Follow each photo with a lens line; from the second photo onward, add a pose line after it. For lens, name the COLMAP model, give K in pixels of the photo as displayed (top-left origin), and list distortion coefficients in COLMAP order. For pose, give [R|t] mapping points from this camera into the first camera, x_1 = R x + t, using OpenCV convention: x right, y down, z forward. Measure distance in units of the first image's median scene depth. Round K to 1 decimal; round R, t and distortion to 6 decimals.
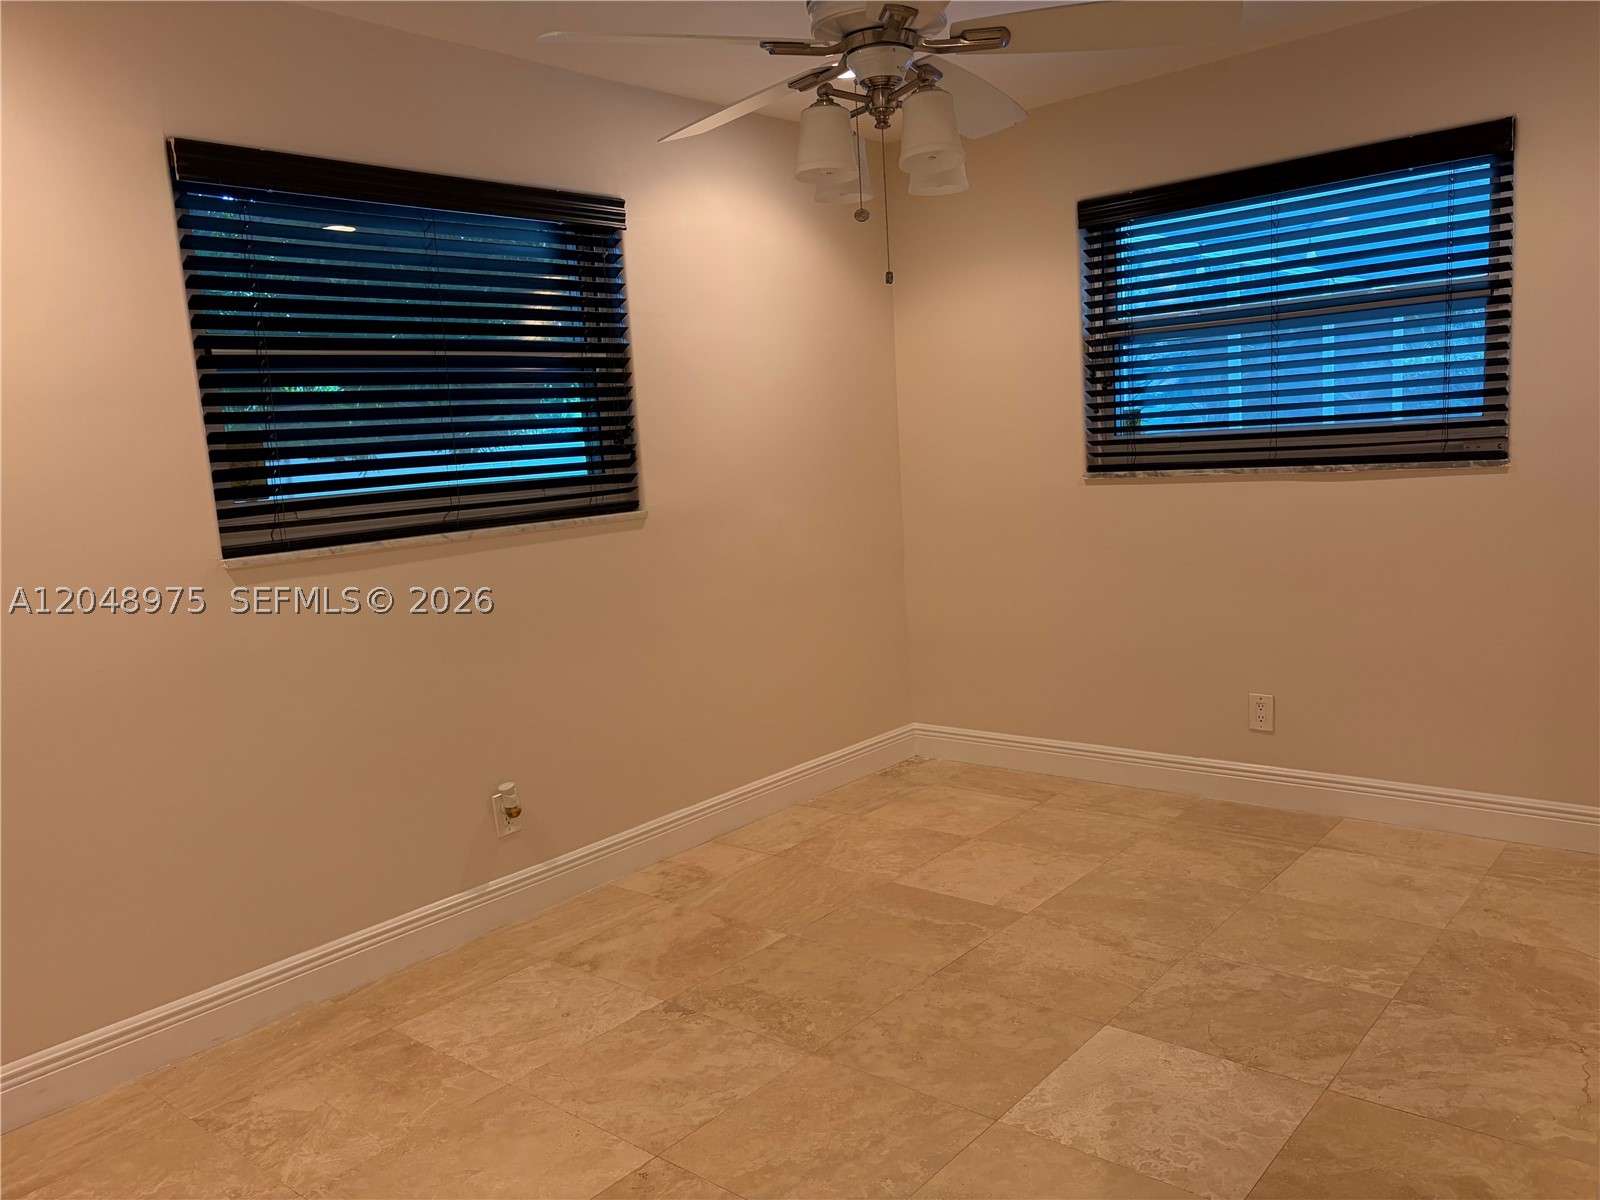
lens RADIAL K [[1211.5, 0, 801.2], [0, 1211.5, 601.0], [0, 0, 1]] dist [0.047993, -0.047673]
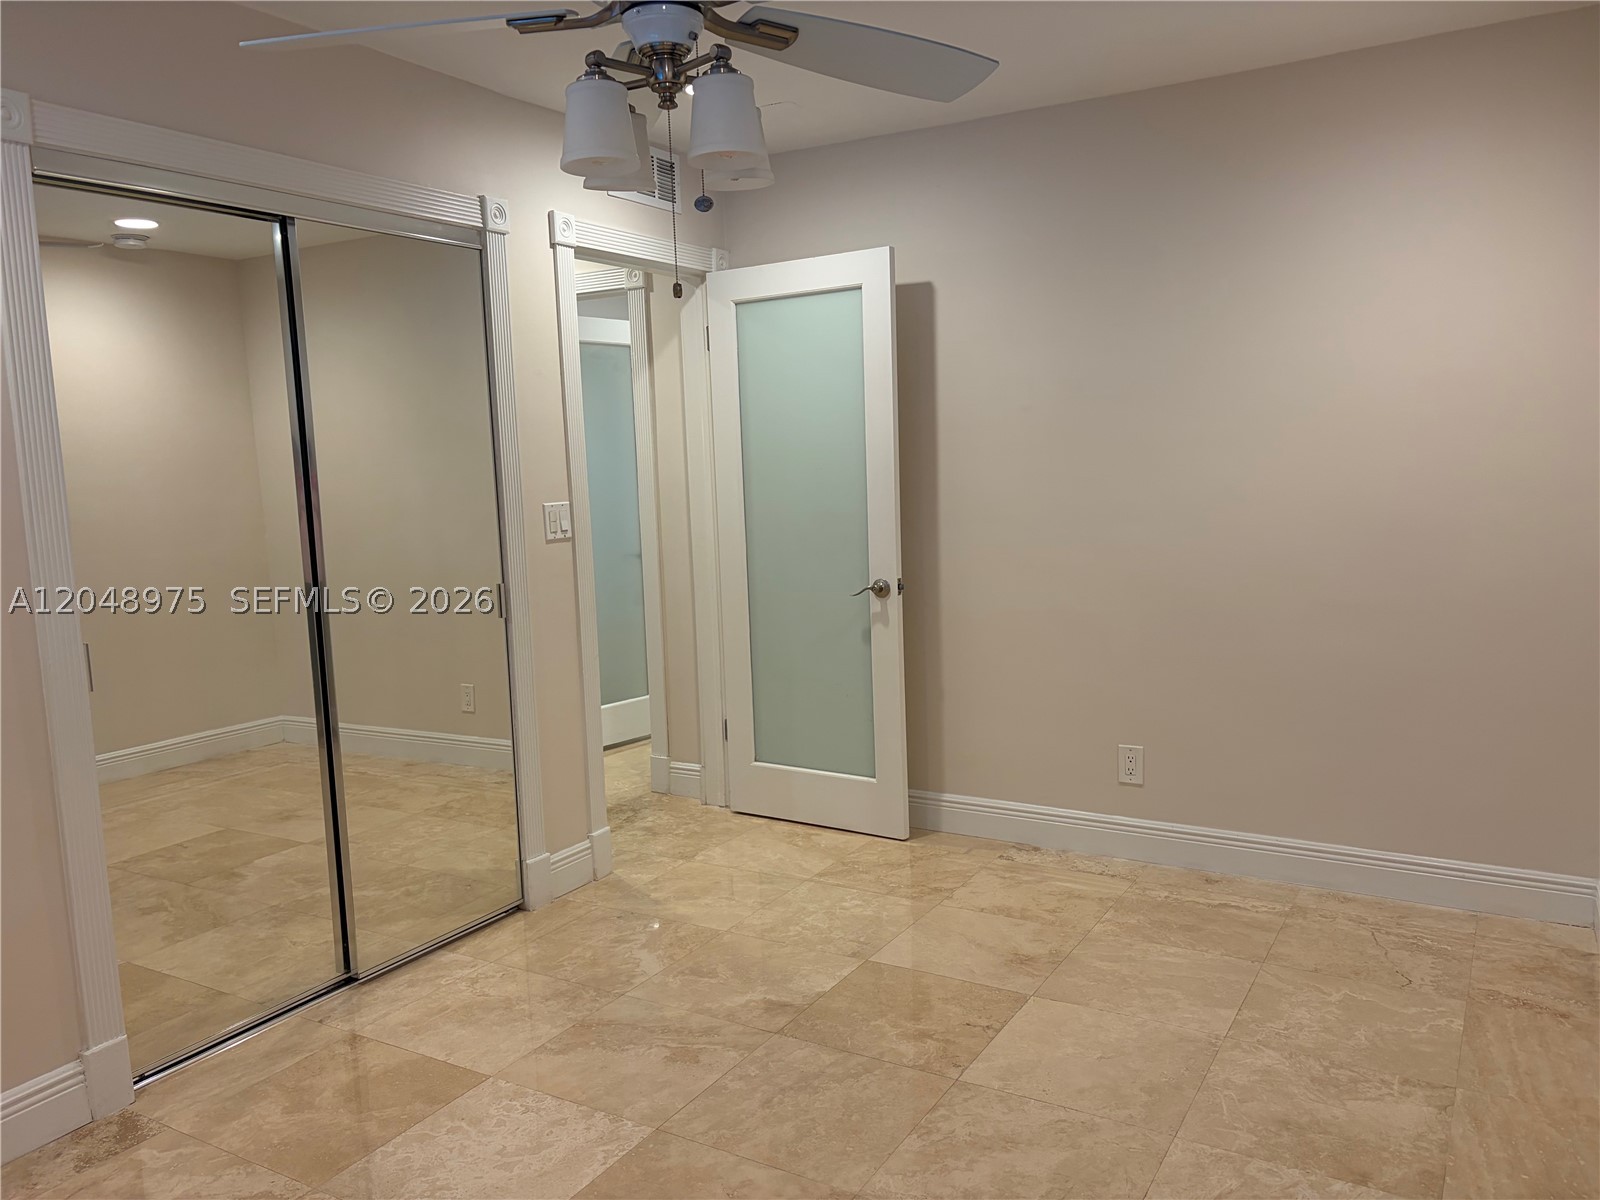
lens RADIAL K [[1211.5, 0, 808.2], [0, 1211.5, 606.3], [0, 0, 1]] dist [0.047993, -0.047673]
pose [[-0.980413, 0.118876, -0.157033, 0.140325], [0.074047, 0.961290, 0.265404, -0.276871], [0.182505, 0.248577, -0.951263, 1.876252]]
